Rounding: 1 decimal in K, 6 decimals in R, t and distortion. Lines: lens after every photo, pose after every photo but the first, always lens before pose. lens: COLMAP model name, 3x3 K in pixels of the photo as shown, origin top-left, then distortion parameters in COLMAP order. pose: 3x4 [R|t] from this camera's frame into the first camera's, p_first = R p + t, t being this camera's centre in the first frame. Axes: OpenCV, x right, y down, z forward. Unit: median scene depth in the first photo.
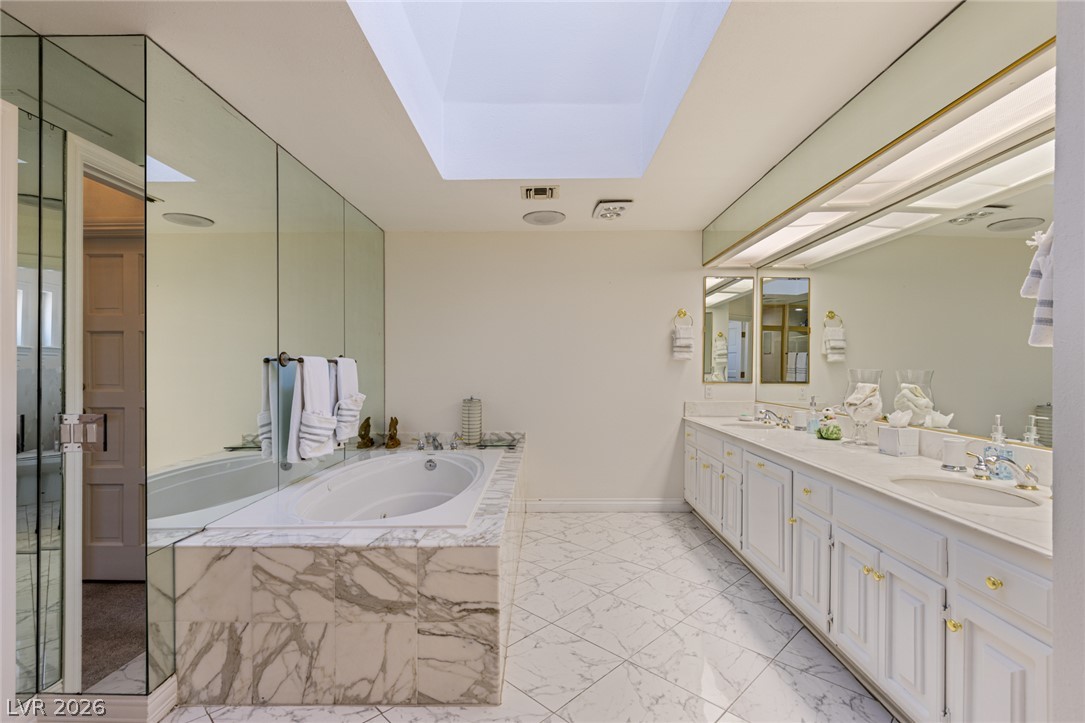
lens RADIAL K [[534.2, 0, 541.6], [0, 534.2, 365.5], [0, 0, 1]] dist [0.003776, 0.000192]
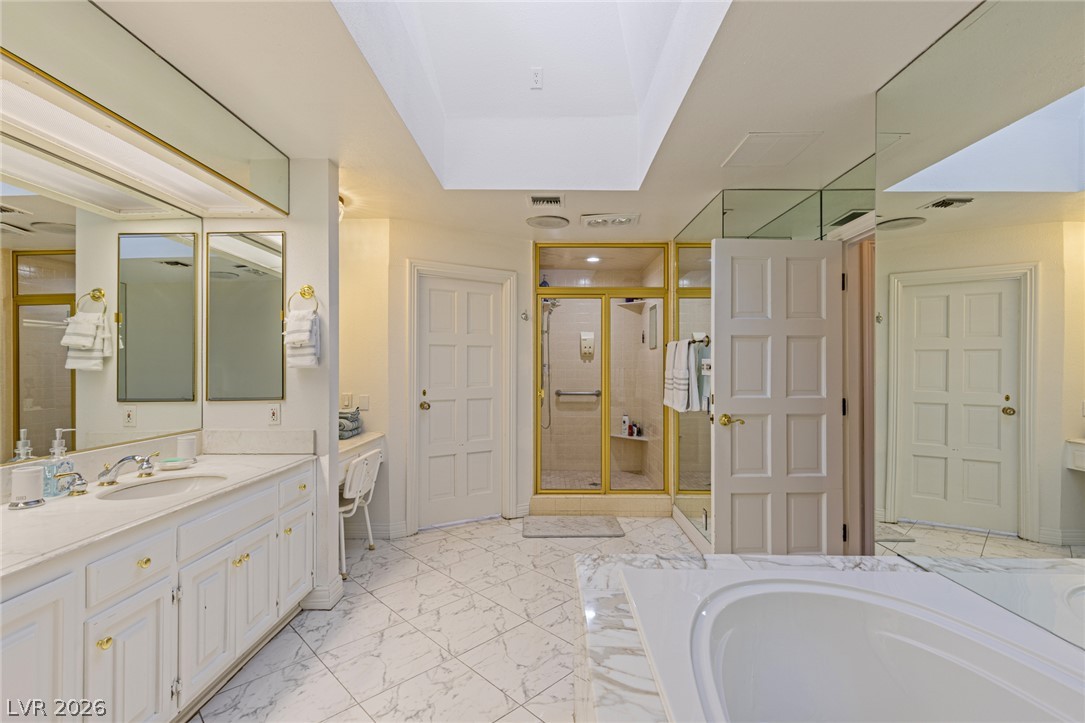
lens RADIAL K [[489.7, 0, 540.8], [0, 489.7, 361.3], [0, 0, 1]] dist [0.005064, 0.000925]
pose [[-0.999908, -0.000887, 0.013508, -0.026882], [-0.001078, 0.999900, -0.014128, -0.016610], [-0.013495, -0.014142, -0.999809, 1.866969]]
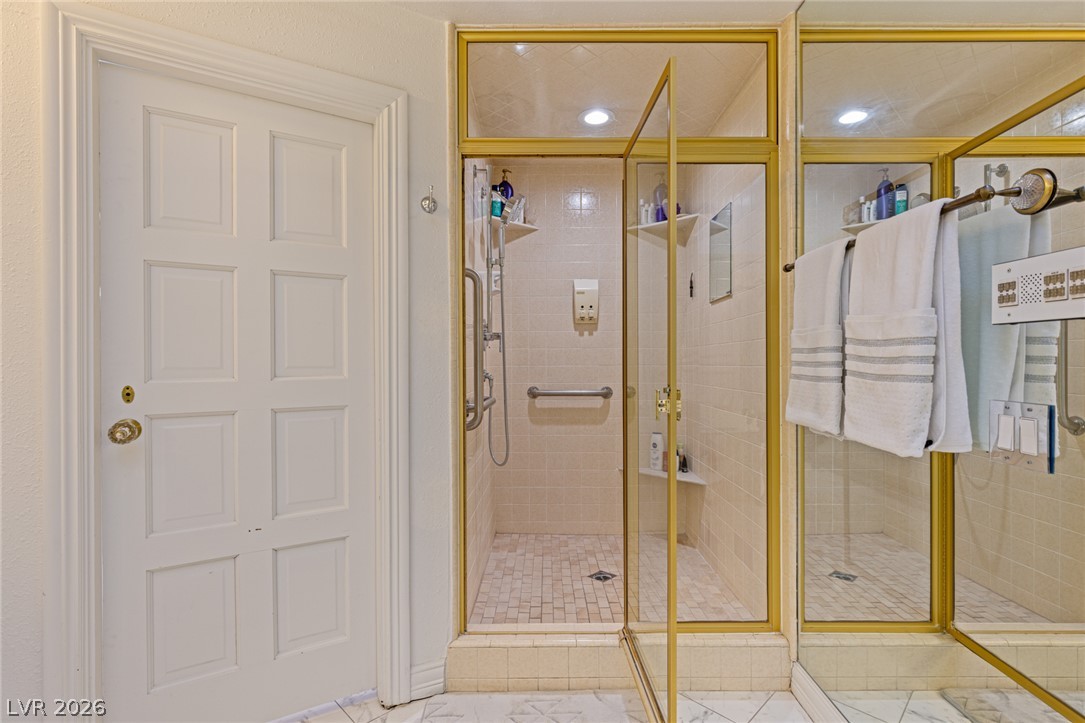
lens RADIAL K [[534.2, 0, 545.6], [0, 534.2, 367.1], [0, 0, 1]] dist [0.003776, 0.000192]
pose [[-0.999989, 0.004717, 0.000565, -0.075195], [0.004719, 0.999985, 0.002911, 0.010700], [-0.000551, 0.002914, -0.999996, 1.326935]]
